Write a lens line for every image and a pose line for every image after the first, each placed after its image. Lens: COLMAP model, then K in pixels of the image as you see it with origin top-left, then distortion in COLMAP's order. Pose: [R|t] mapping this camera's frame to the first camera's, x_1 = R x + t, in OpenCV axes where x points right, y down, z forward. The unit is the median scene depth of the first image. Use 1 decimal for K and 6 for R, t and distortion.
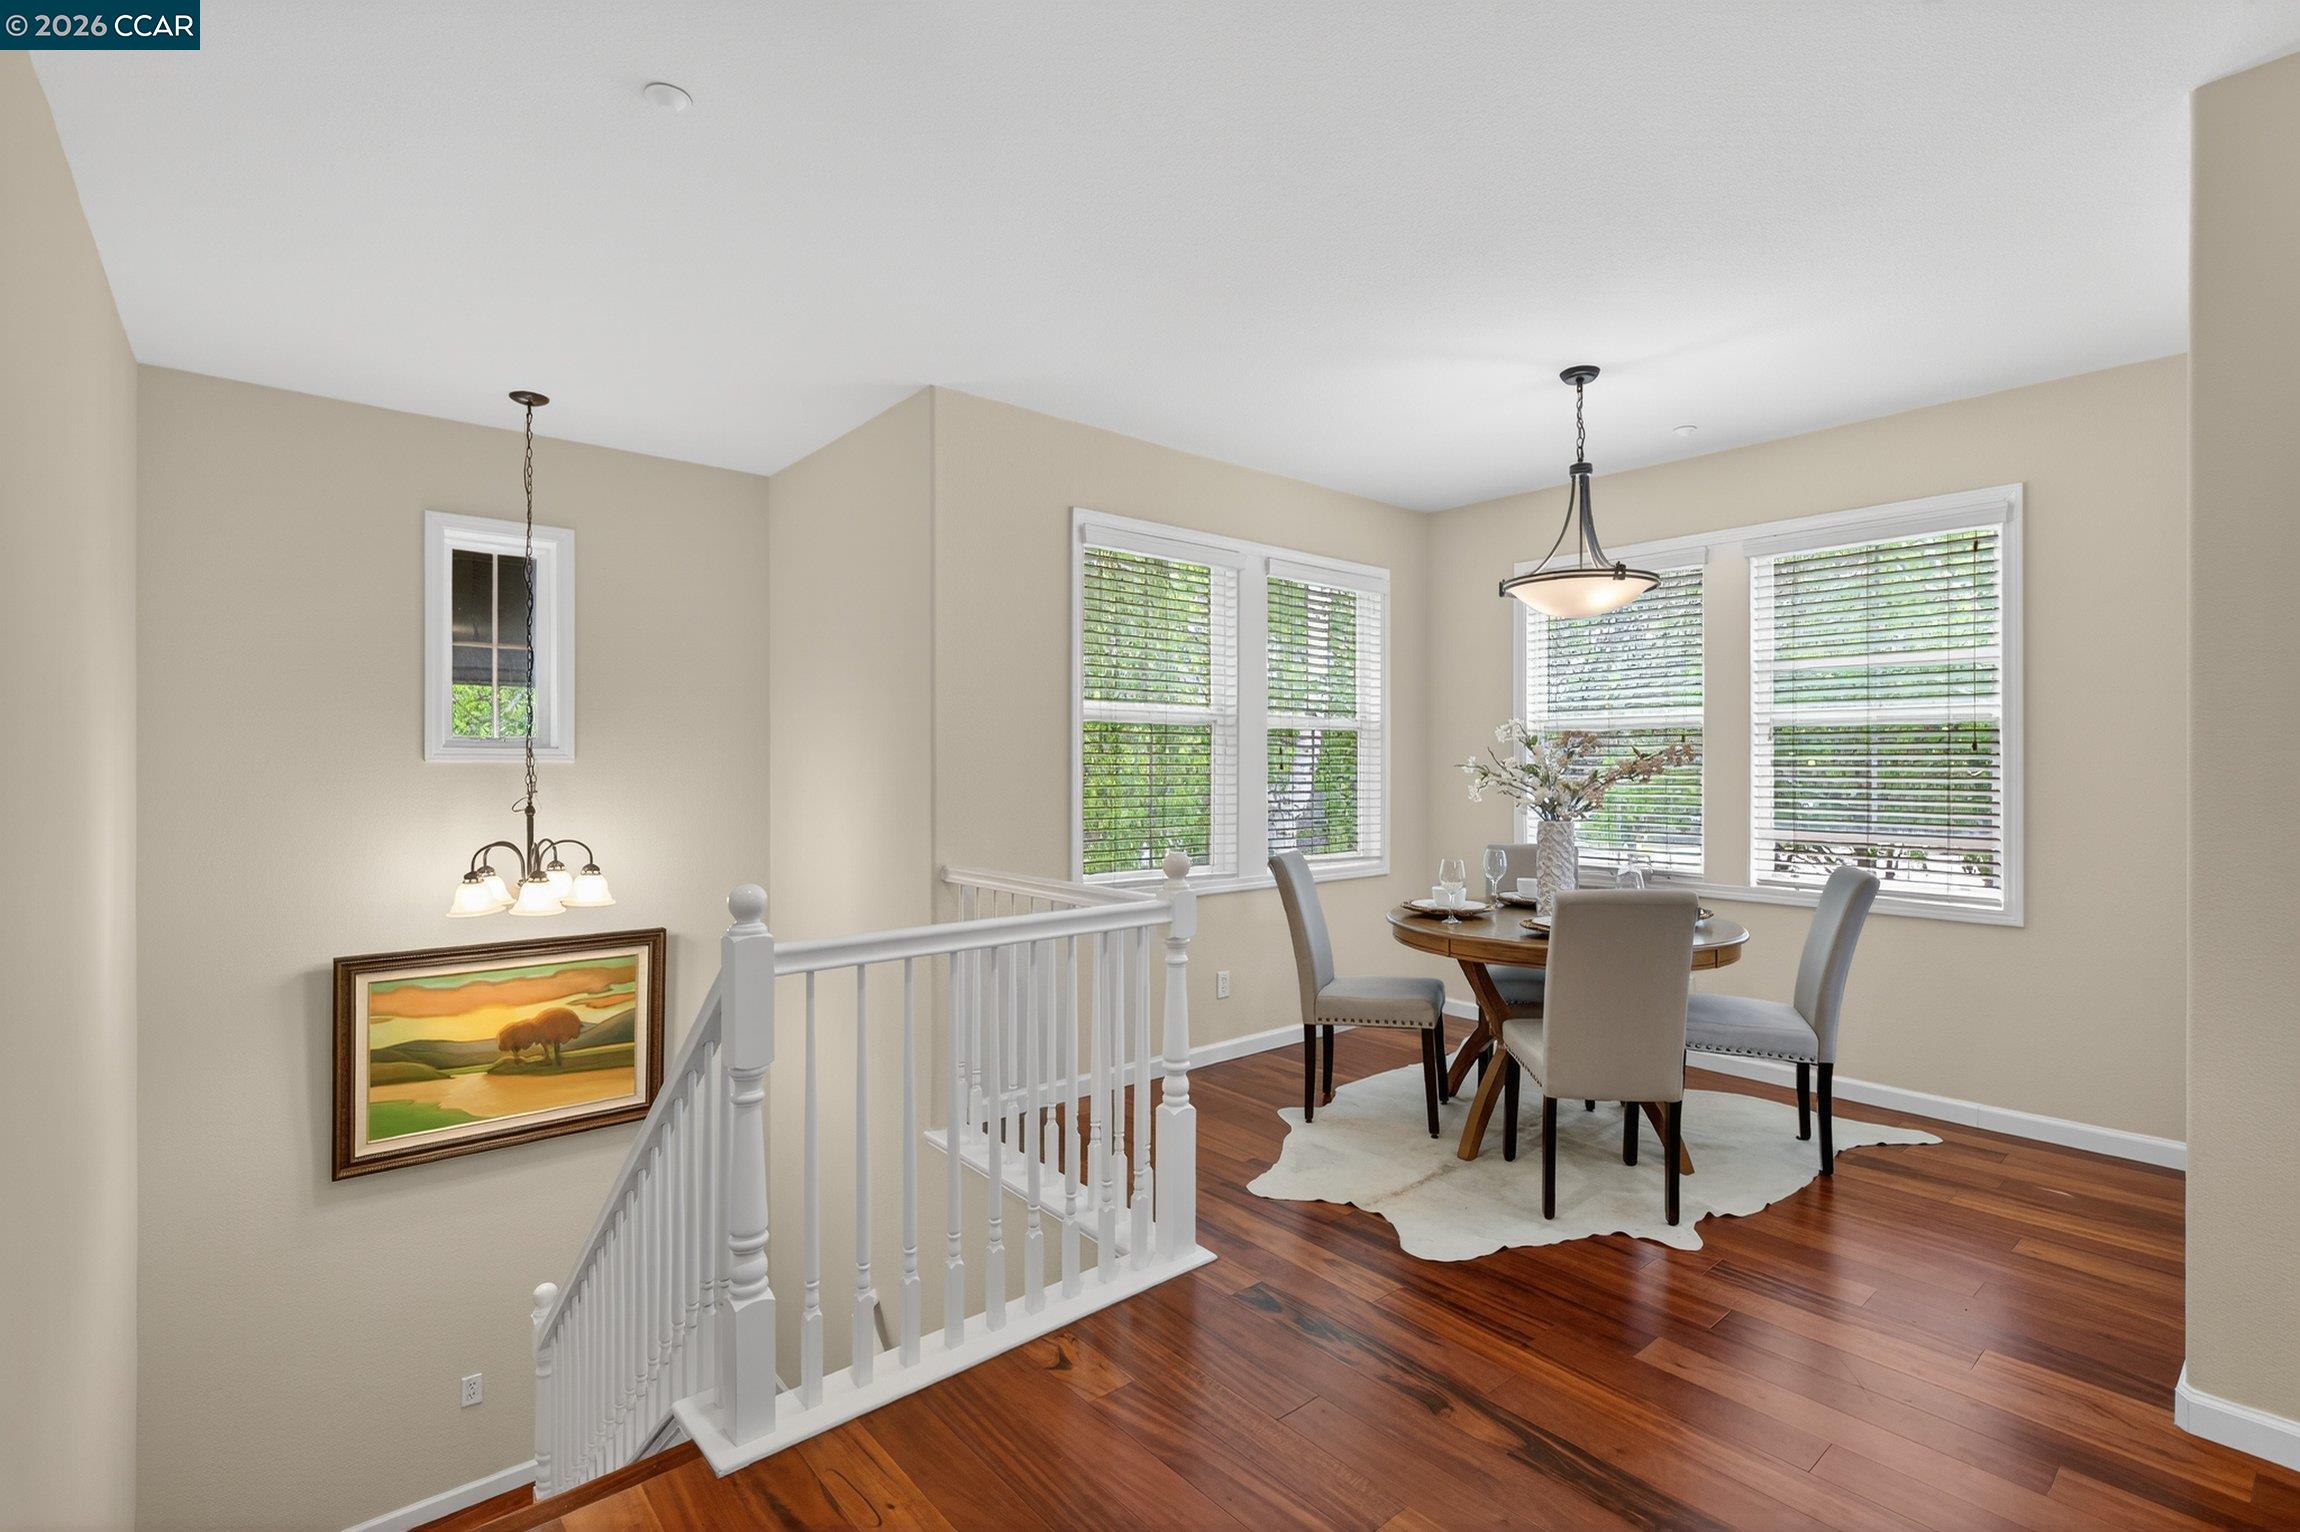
lens RADIAL K [[1050.1, 0, 1175.3], [0, 1050.1, 766.6], [0, 0, 1]] dist [-0.004300, 0.000650]
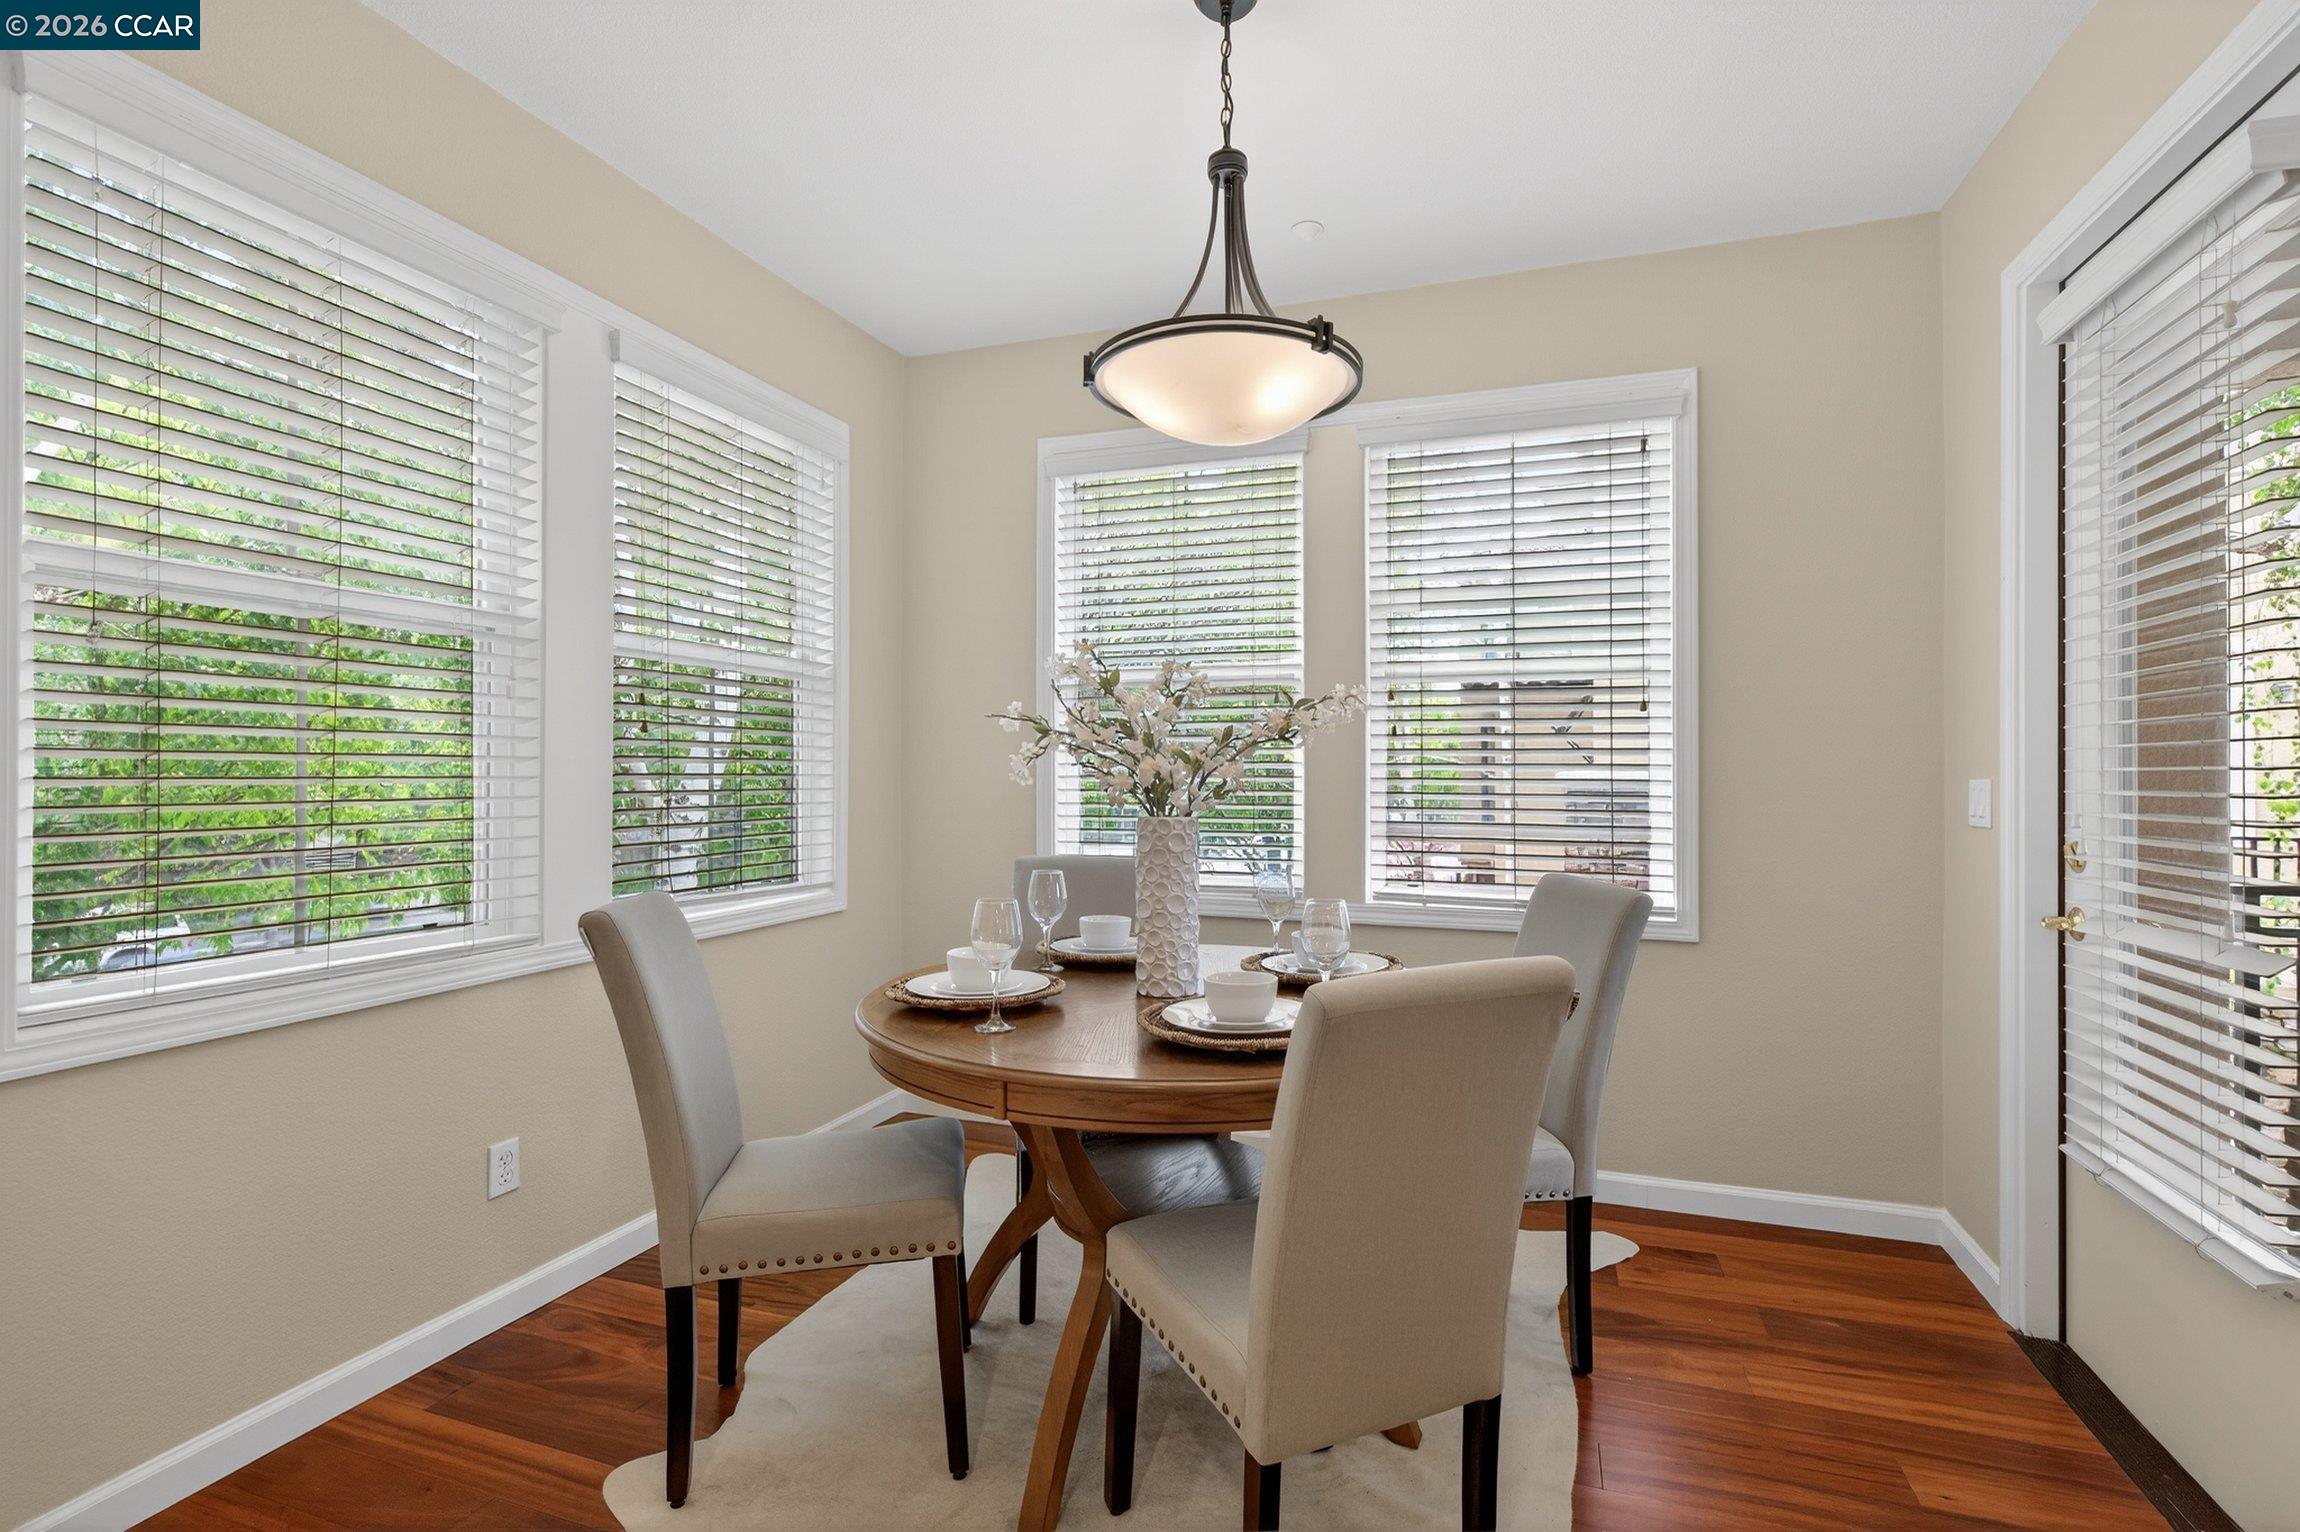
lens RADIAL K [[1050.1, 0, 1180.9], [0, 1050.1, 770.7], [0, 0, 1]] dist [-0.004300, 0.000650]
pose [[0.865457, 0.003244, 0.500972, 0.086784], [-0.001806, 0.999993, -0.003356, 0.028685], [-0.500979, 0.002000, 0.865457, 0.496294]]
